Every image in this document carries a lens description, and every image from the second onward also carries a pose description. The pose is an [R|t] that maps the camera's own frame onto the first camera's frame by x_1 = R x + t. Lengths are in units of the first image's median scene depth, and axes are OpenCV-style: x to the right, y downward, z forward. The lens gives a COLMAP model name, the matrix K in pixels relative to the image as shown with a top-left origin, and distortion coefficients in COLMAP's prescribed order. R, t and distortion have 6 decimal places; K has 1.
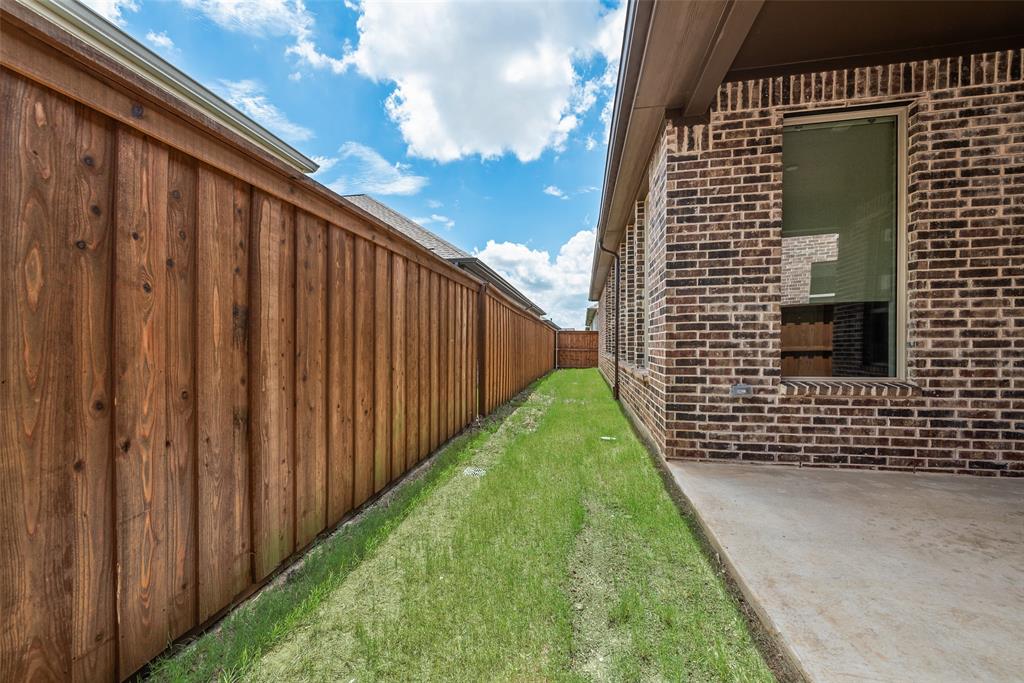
lens RADIAL K [[423.0, 0, 515.8], [0, 423.0, 360.3], [0, 0, 1]] dist [0.018381, -0.005293]
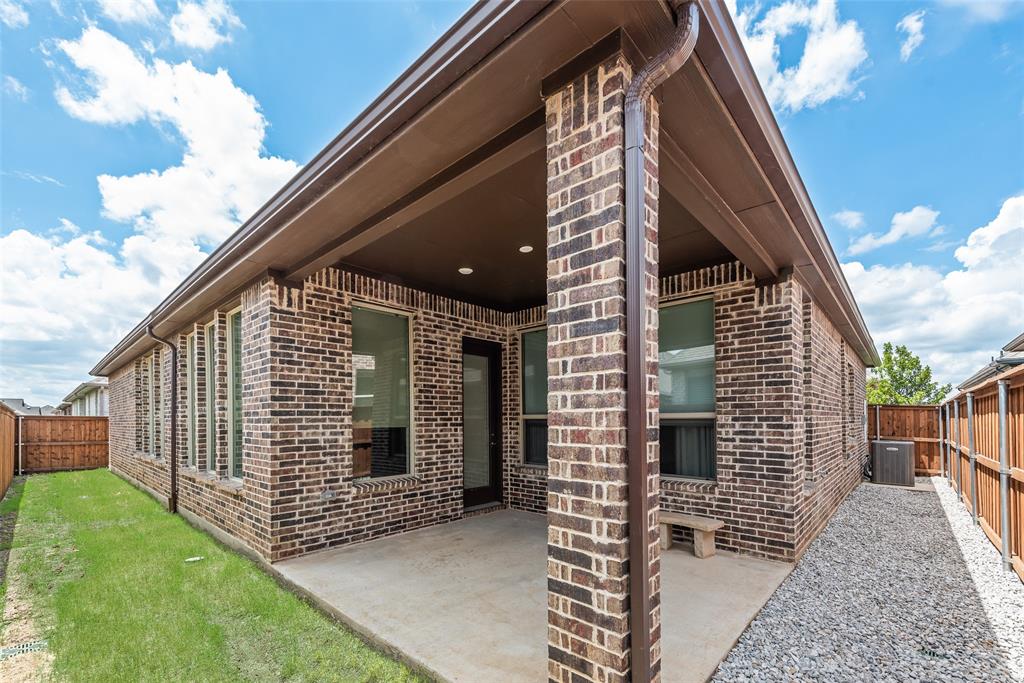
lens RADIAL K [[423.0, 0, 515.8], [0, 423.0, 360.3], [0, 0, 1]] dist [0.018381, -0.005293]
pose [[0.547631, 0.106595, 0.829902, -0.329552], [0.041945, 0.987107, -0.154466, -0.120372], [-0.835668, 0.119401, 0.536099, -0.314535]]
